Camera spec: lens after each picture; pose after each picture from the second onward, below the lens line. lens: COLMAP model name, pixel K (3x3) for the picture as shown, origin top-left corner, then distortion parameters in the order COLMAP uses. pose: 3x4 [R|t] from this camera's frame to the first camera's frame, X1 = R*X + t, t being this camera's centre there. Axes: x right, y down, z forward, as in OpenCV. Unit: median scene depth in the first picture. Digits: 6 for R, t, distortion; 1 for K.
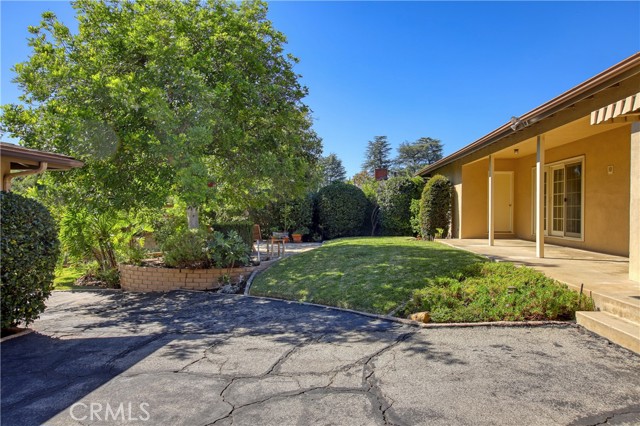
lens RADIAL K [[427.4, 0, 321.0], [0, 427.4, 211.6], [0, 0, 1]] dist [-0.030595, -0.005144]
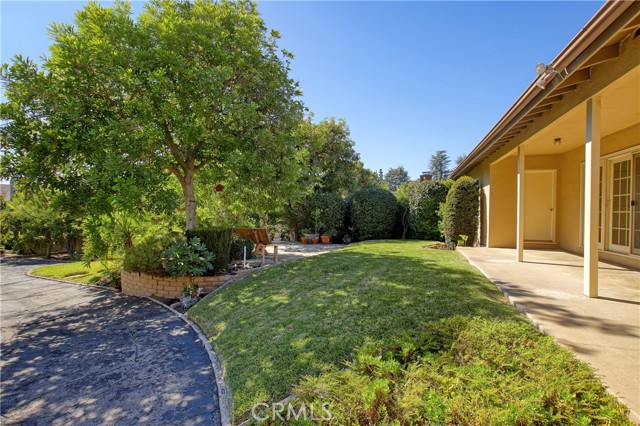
lens RADIAL K [[319.7, 0, 319.5], [0, 319.7, 214.5], [0, 0, 1]] dist [-0.031095, 0.005299]
pose [[0.971026, 0.006908, -0.238876, 0.141932], [-0.005296, 0.999959, 0.007387, -0.007277], [0.238917, -0.005908, 0.971022, 0.271825]]
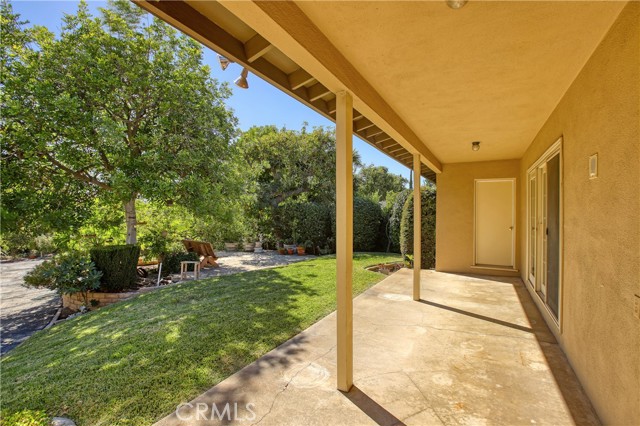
lens RADIAL K [[300.0, 0, 319.0], [0, 300.0, 212.7], [0, 0, 1]] dist [-0.027999, 0.002949]
pose [[0.901376, 0.002806, -0.433028, 0.363697], [-0.003368, 0.999994, -0.000530, -0.036784], [0.433024, 0.001936, 0.901380, 0.424897]]
